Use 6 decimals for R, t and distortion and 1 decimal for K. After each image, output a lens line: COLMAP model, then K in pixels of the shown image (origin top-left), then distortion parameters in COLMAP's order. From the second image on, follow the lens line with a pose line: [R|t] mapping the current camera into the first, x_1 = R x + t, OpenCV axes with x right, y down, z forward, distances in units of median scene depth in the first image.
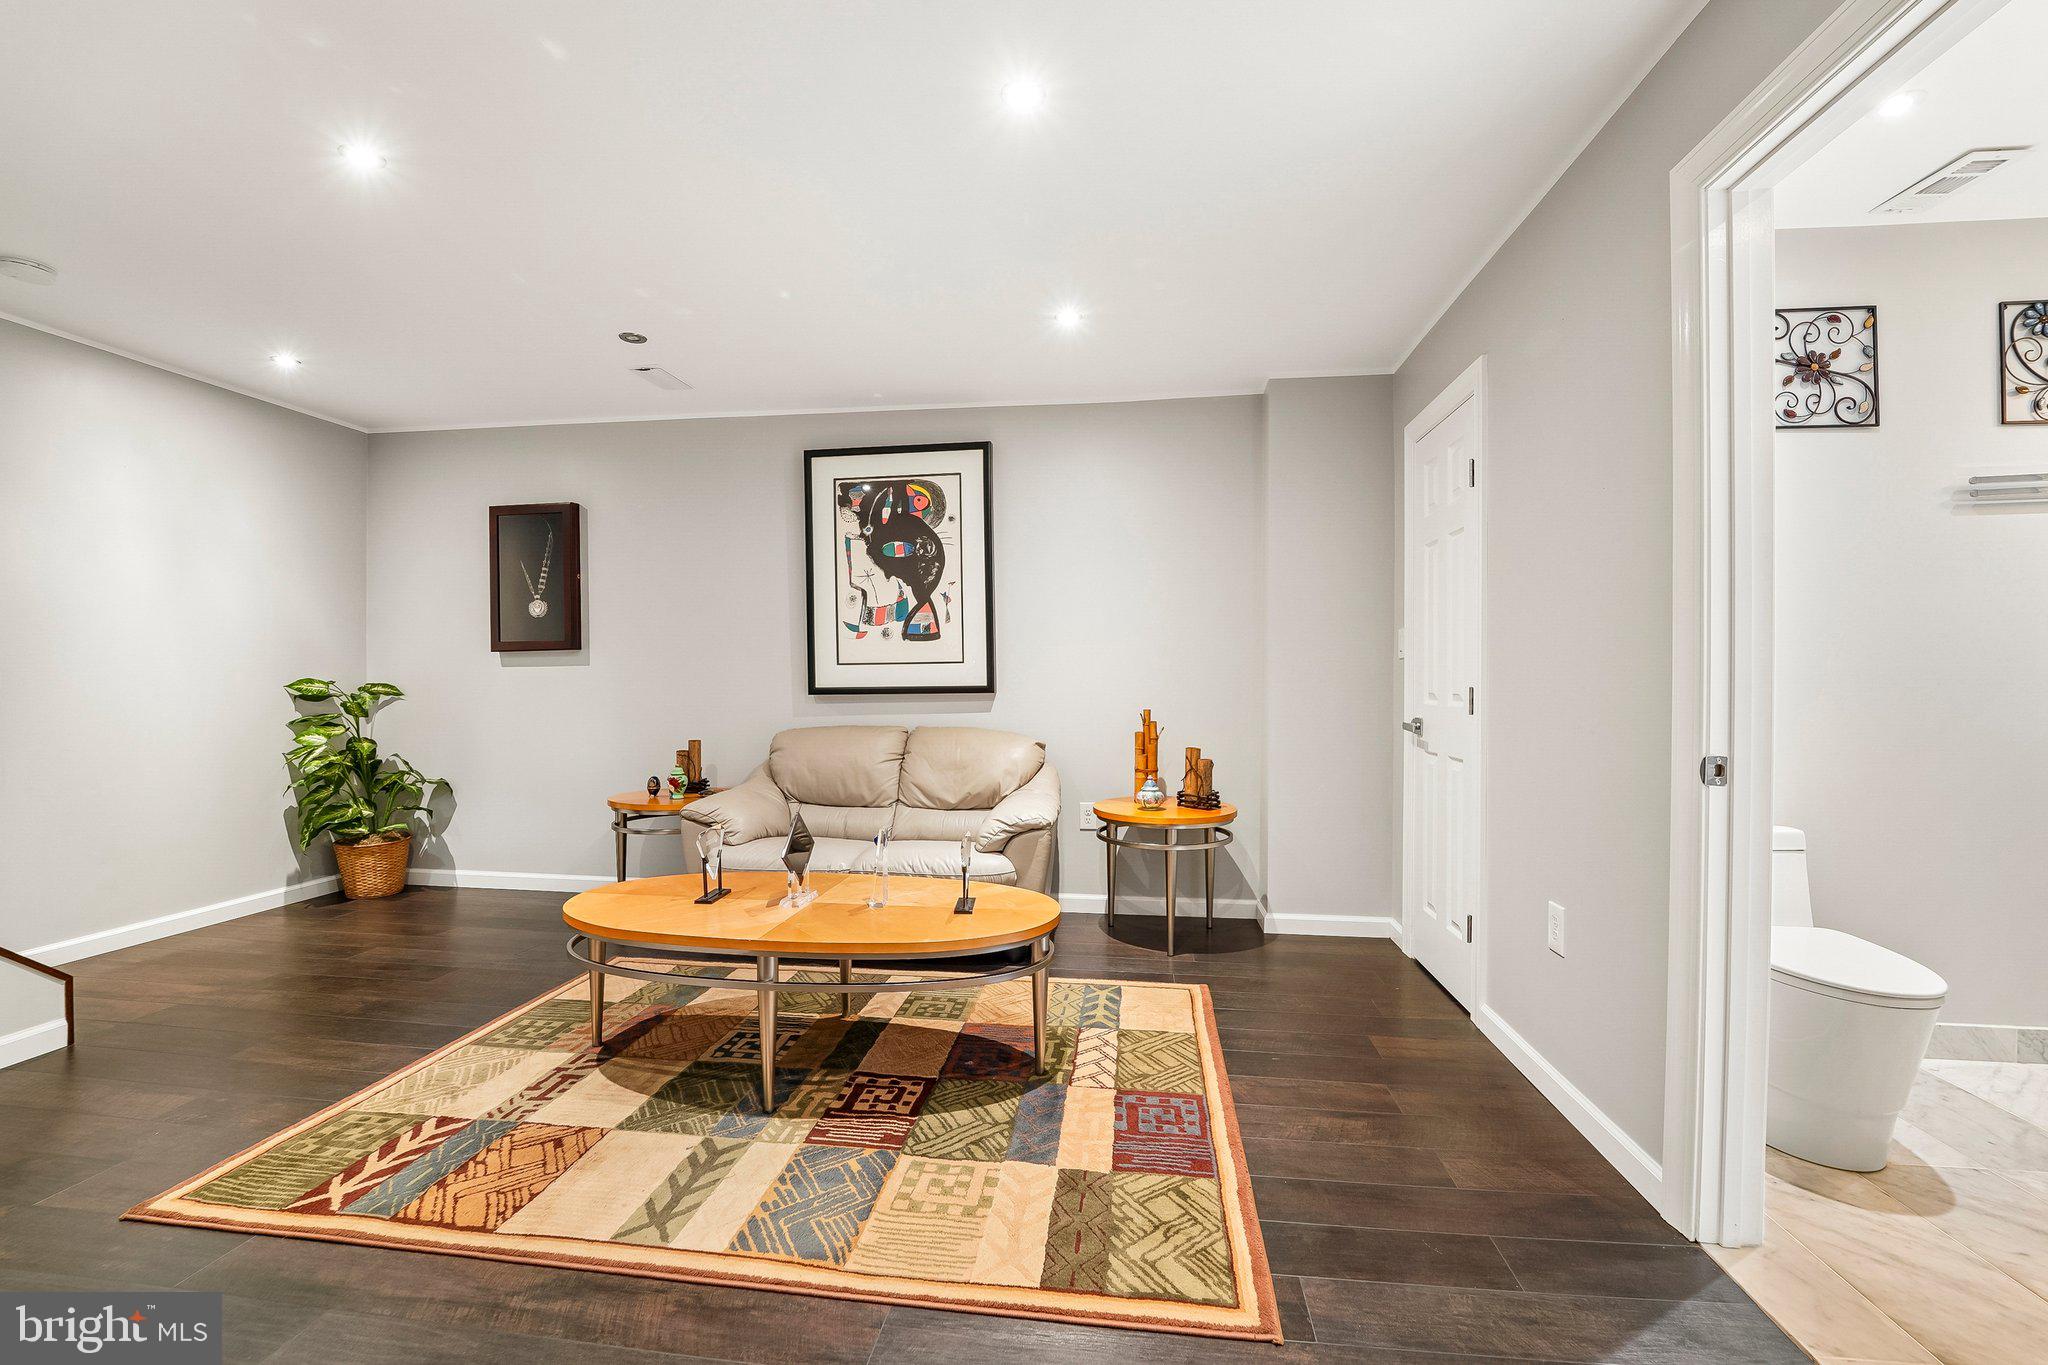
lens RADIAL K [[847.0, 0, 1039.7], [0, 847.0, 679.7], [0, 0, 1]] dist [-0.021745, 0.001231]
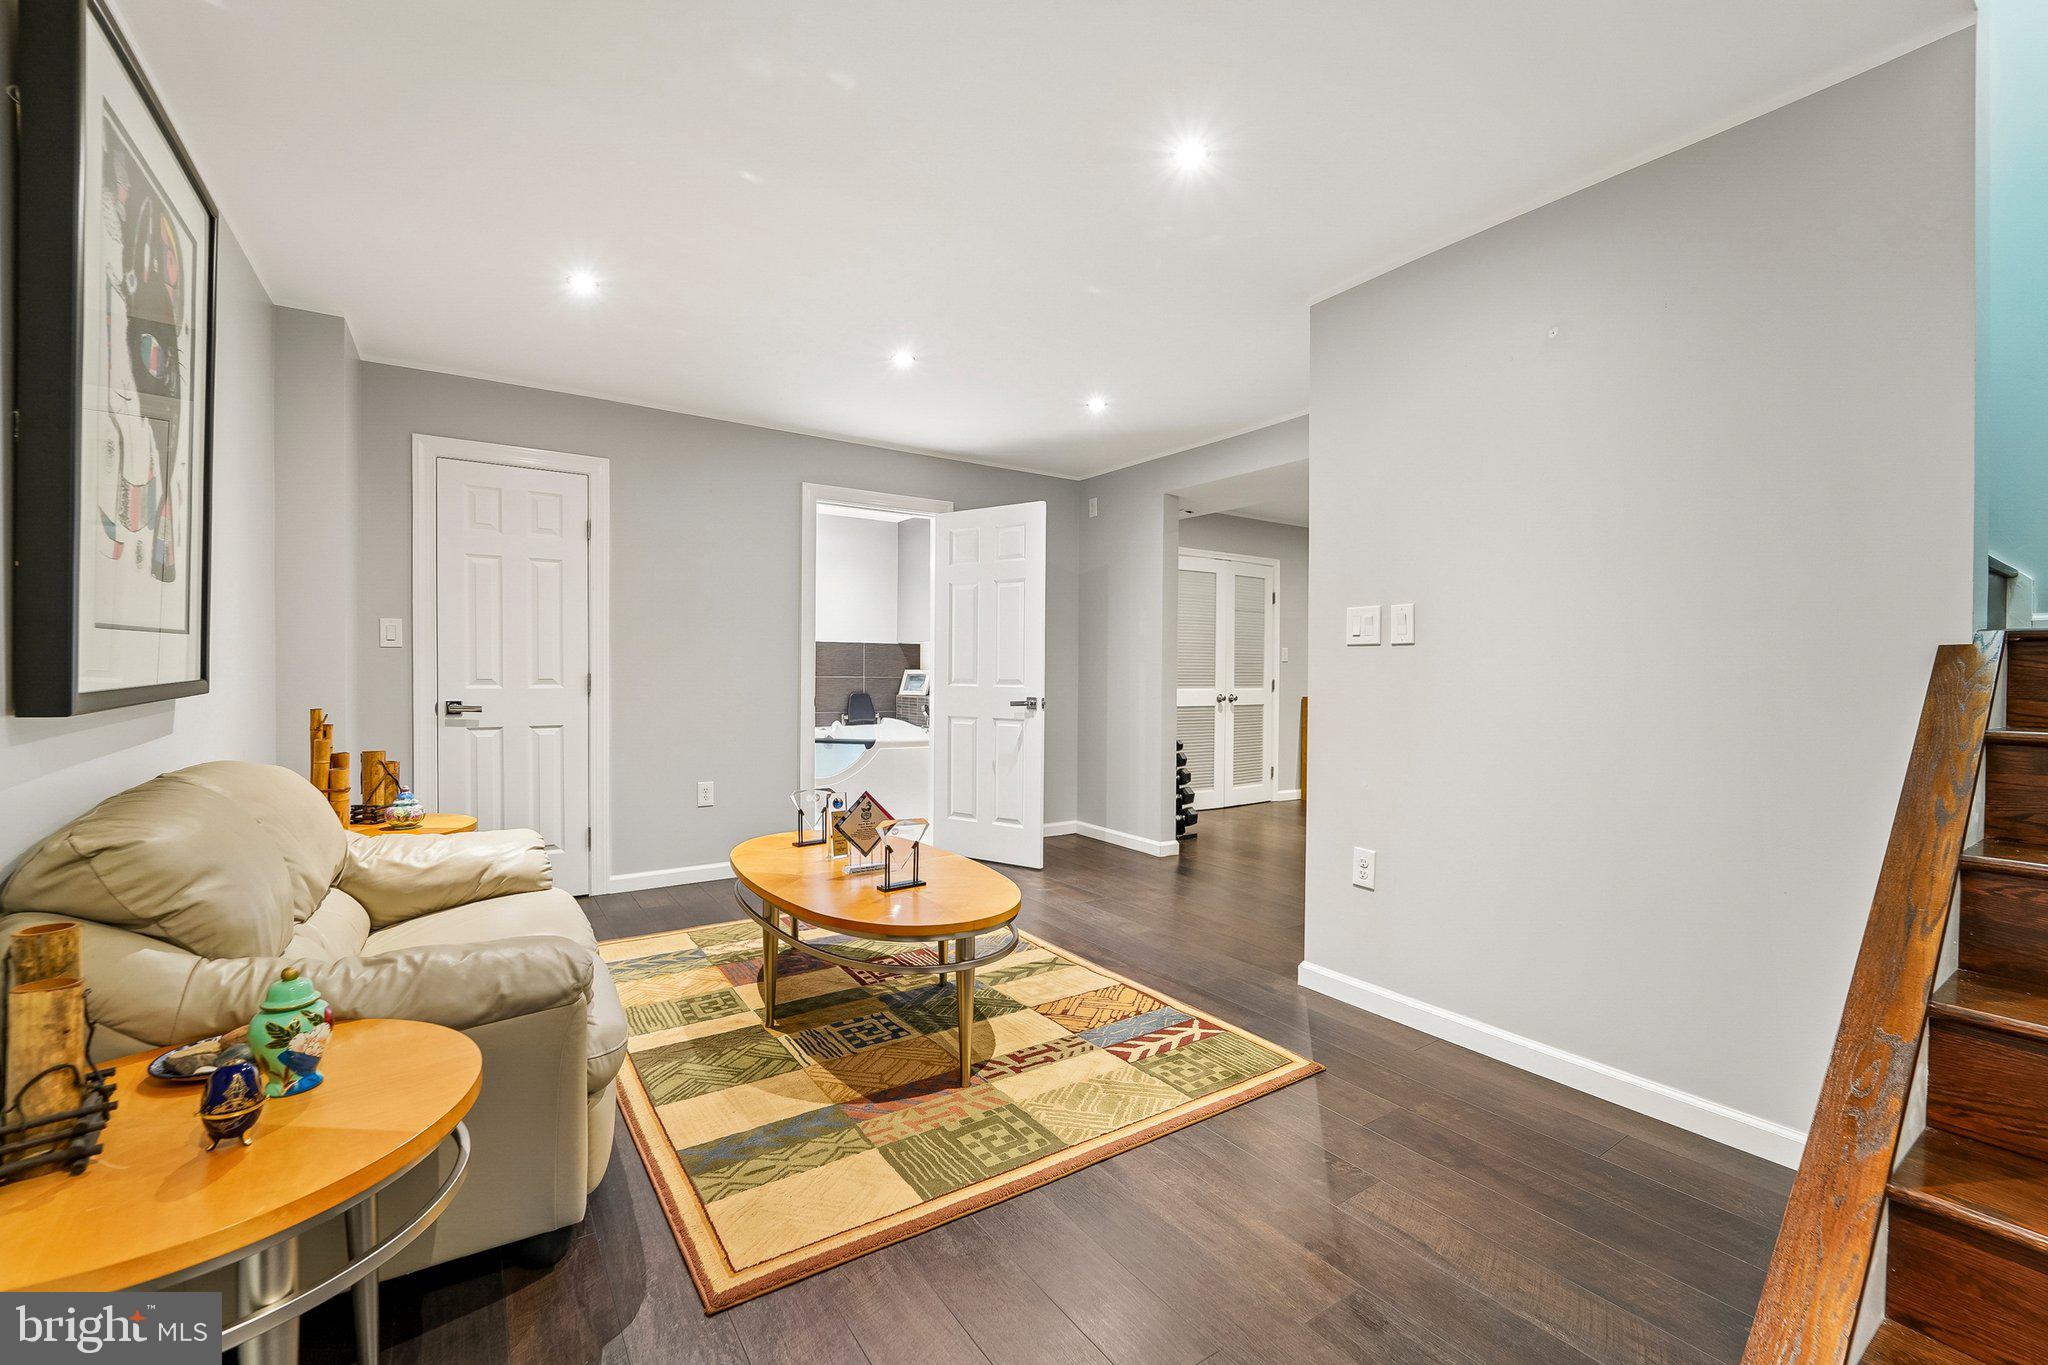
lens RADIAL K [[847.0, 0, 1031.1], [0, 847.0, 683.2], [0, 0, 1]] dist [-0.021745, 0.001231]
pose [[-0.655904, -0.012423, 0.754742, -1.443886], [-0.002340, 0.999893, 0.014425, 0.000593], [-0.754841, 0.007695, -0.655863, 1.782707]]
